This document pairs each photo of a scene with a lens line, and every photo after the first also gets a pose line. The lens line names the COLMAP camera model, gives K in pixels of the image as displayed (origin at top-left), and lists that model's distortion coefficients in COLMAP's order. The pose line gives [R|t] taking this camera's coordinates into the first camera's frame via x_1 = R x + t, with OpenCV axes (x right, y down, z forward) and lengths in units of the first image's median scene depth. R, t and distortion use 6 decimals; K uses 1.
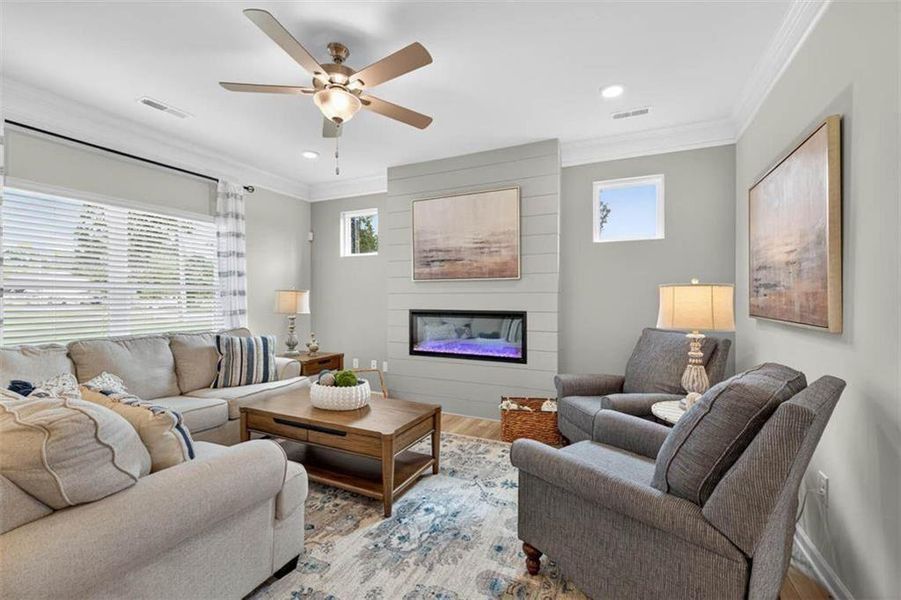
lens RADIAL K [[380.6, 0, 445.5], [0, 380.6, 296.6], [0, 0, 1]] dist [0.002095, -0.001237]
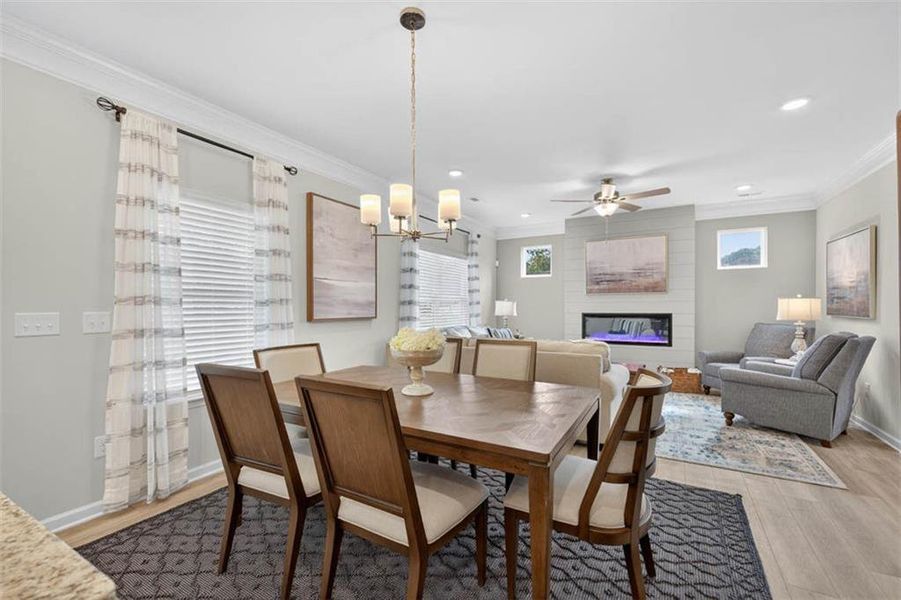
lens RADIAL K [[380.6, 0, 448.0], [0, 380.6, 307.6], [0, 0, 1]] dist [0.002095, -0.001237]
pose [[0.996931, -0.004943, -0.078134, -0.610251], [0.005647, 0.999945, 0.008797, -0.004018], [0.078086, -0.009211, 0.996904, -0.672154]]
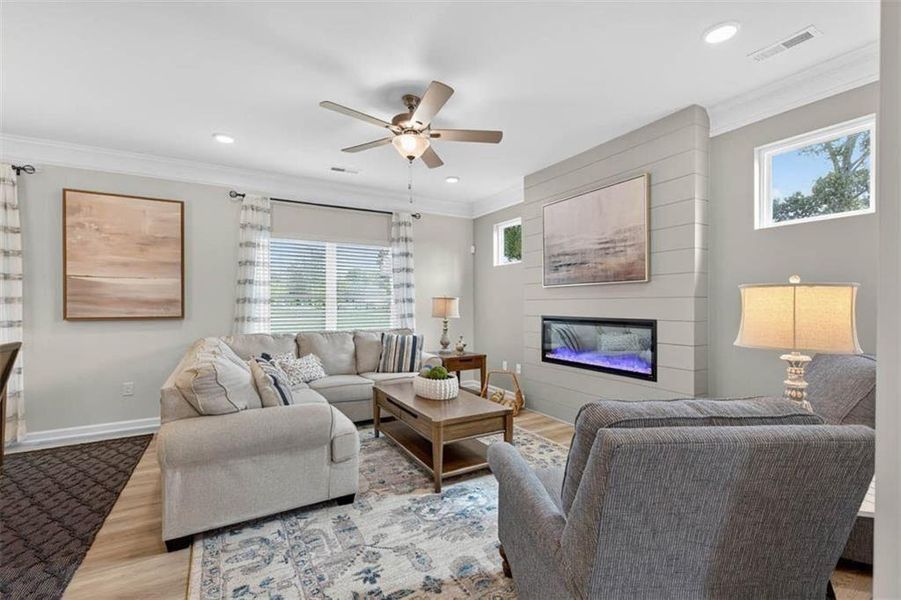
lens RADIAL K [[380.6, 0, 447.8], [0, 380.6, 307.4], [0, 0, 1]] dist [0.002095, -0.001237]
pose [[0.822514, 0.002581, -0.568739, 0.322623], [0.004438, 0.999930, 0.010956, 0.000401], [0.568728, -0.011536, 0.822445, 0.040575]]
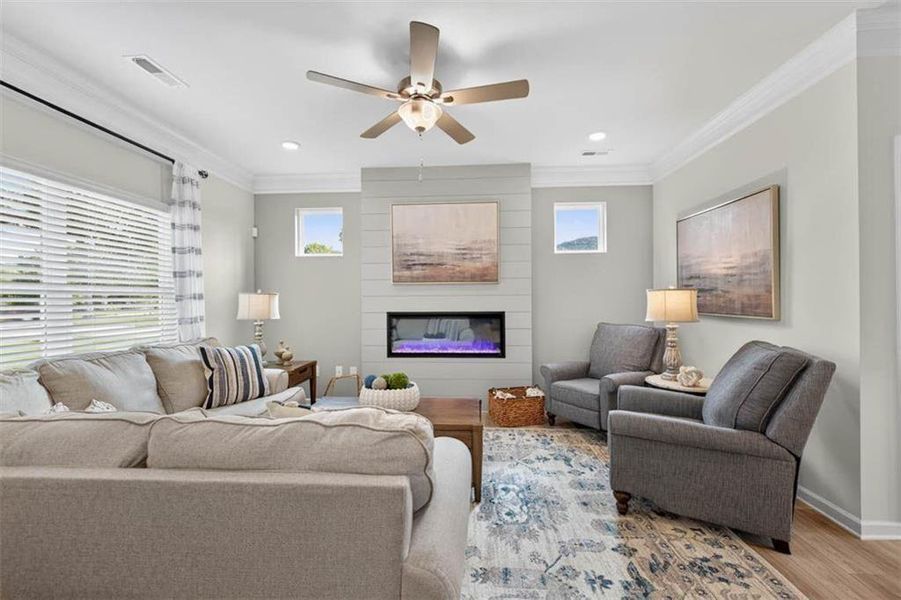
lens RADIAL K [[380.6, 0, 443.8], [0, 380.6, 296.1], [0, 0, 1]] dist [0.002095, -0.001237]
pose [[0.929477, -0.004492, 0.368853, -0.387727], [0.006449, 0.999971, -0.004072, -0.003666], [-0.368823, 0.006163, 0.929479, 0.011480]]
